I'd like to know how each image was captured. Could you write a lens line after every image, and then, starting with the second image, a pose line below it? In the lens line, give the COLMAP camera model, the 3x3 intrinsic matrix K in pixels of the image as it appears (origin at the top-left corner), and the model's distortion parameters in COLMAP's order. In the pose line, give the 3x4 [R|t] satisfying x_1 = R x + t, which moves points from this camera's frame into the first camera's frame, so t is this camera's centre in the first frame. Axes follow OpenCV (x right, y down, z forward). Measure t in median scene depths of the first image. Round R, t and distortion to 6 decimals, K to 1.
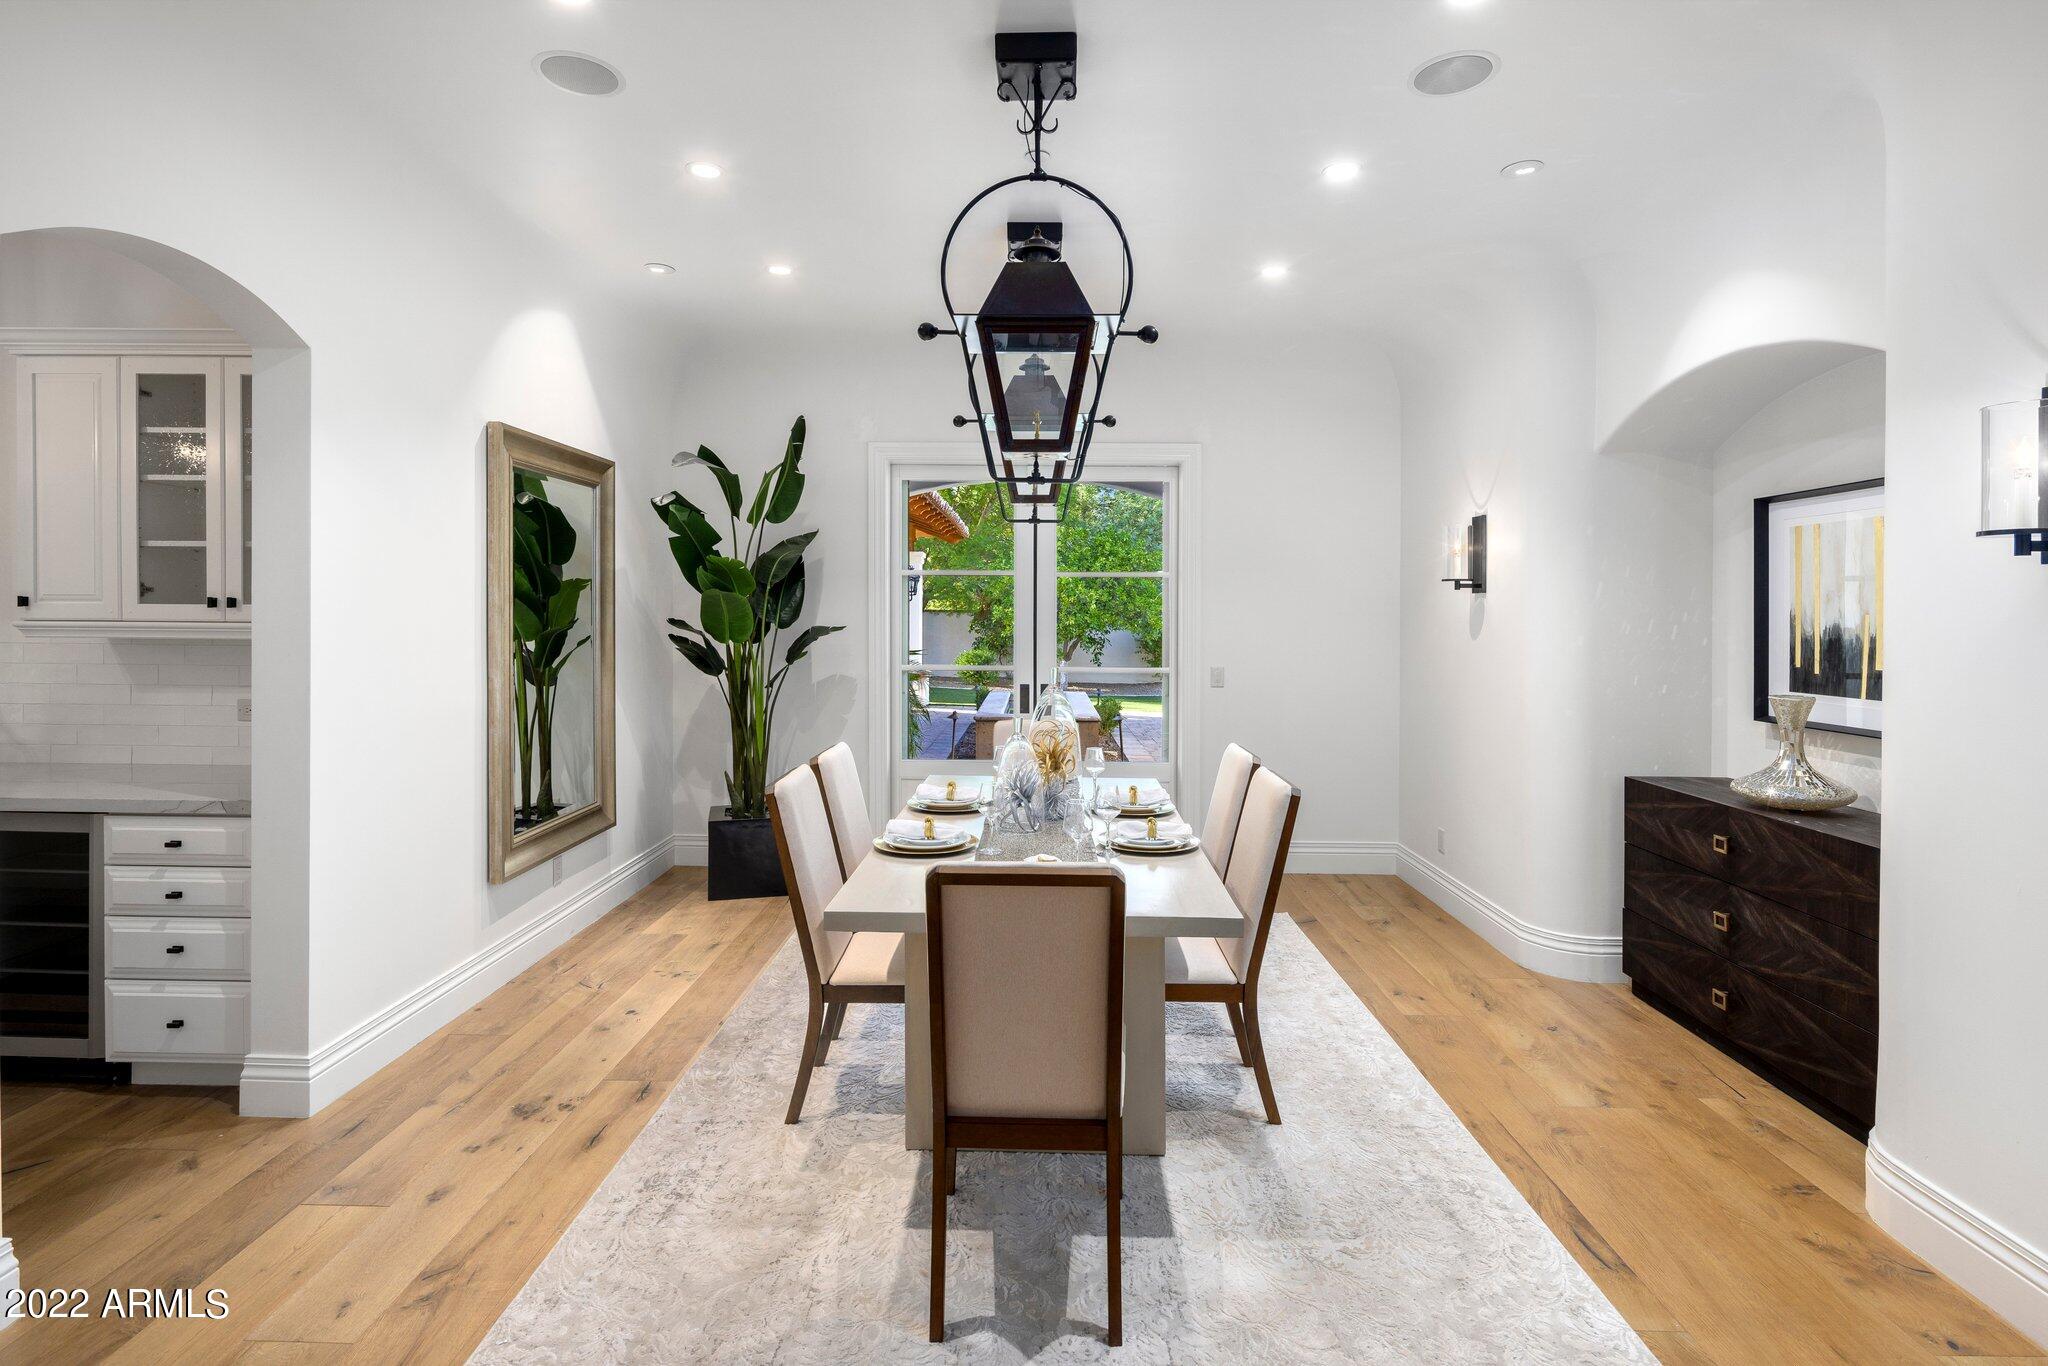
lens RADIAL K [[992.4, 0, 1008.3], [0, 992.4, 620.5], [0, 0, 1]] dist [0.004309, 0.000366]
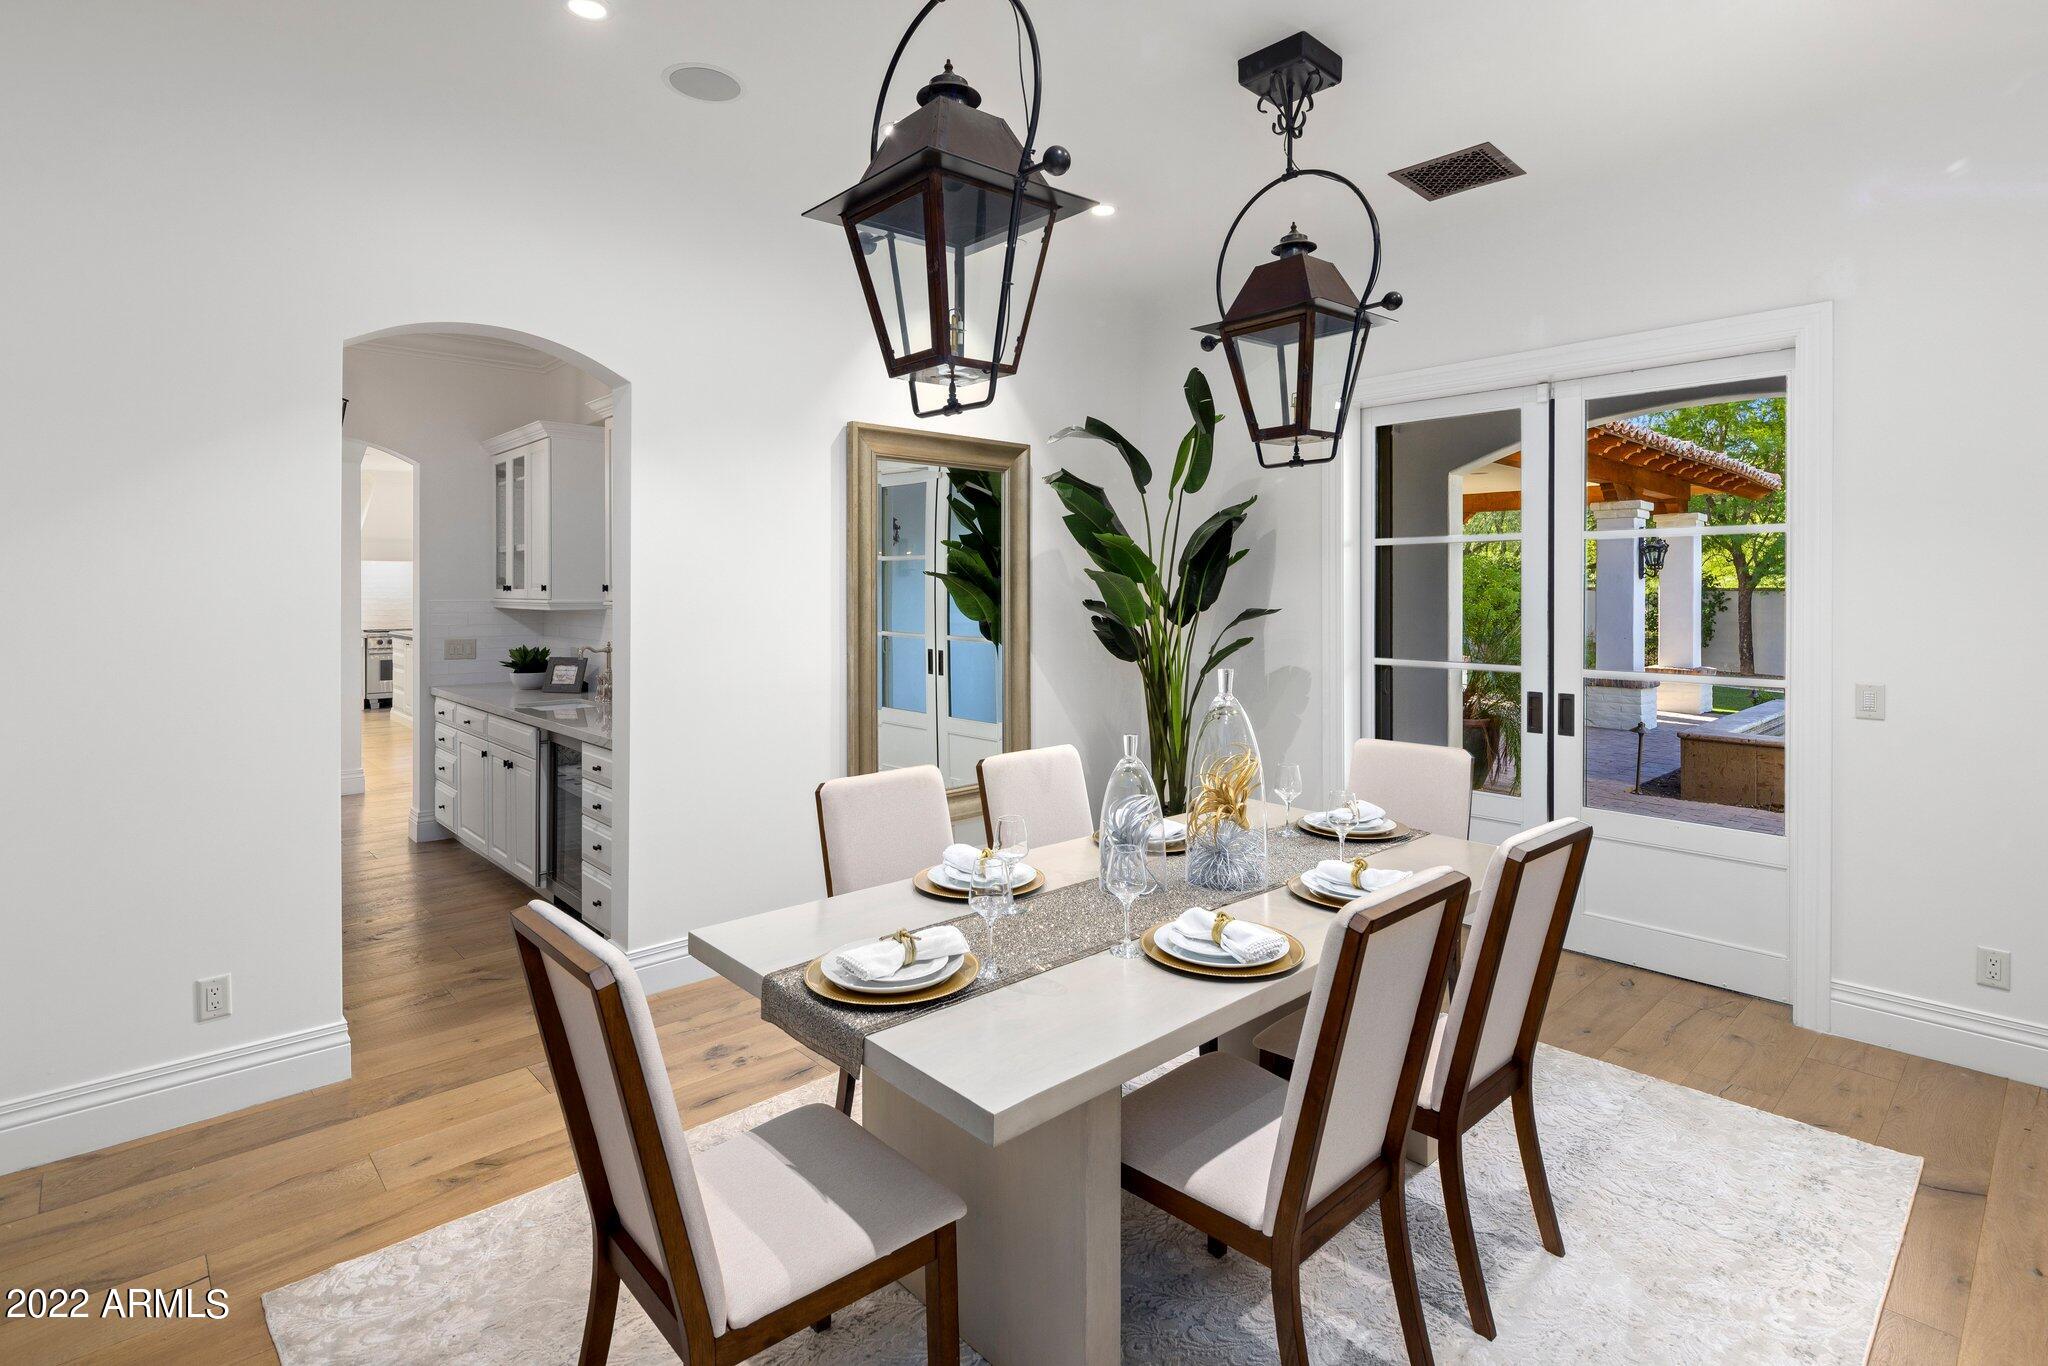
lens RADIAL K [[992.4, 0, 1029.8], [0, 992.4, 601.1], [0, 0, 1]] dist [0.004309, 0.000366]
pose [[0.703642, -0.000335, -0.710554, 0.322403], [-0.000363, 1.000000, -0.000831, -0.000307], [0.710554, 0.000843, 0.703642, 0.291553]]
